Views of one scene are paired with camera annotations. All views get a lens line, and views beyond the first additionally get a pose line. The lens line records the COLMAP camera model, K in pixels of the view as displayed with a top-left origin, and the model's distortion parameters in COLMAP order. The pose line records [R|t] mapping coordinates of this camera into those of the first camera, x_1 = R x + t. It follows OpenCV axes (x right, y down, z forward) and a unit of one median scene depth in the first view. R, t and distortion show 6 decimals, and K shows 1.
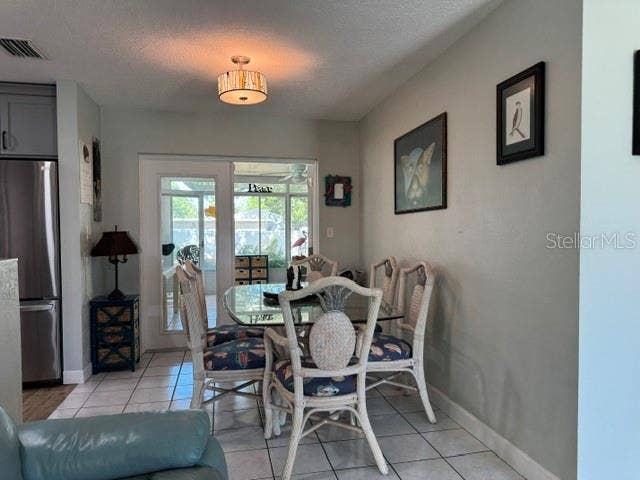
lens RADIAL K [[446.8, 0, 323.2], [0, 446.8, 239.3], [0, 0, 1]] dist [0.006331, -0.000420]
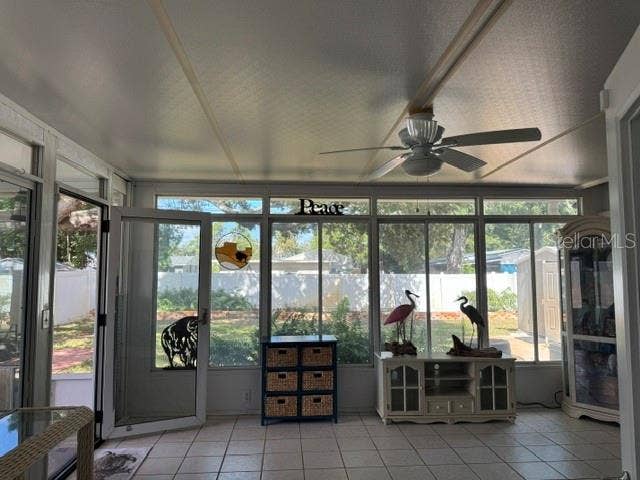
lens RADIAL K [[446.8, 0, 319.4], [0, 446.8, 237.7], [0, 0, 1]] dist [0.006331, -0.000420]
pose [[0.989864, -0.003376, -0.141978, -0.069882], [-0.006711, 0.997489, -0.070503, -0.041857], [0.141860, 0.070741, 0.987356, 0.491830]]
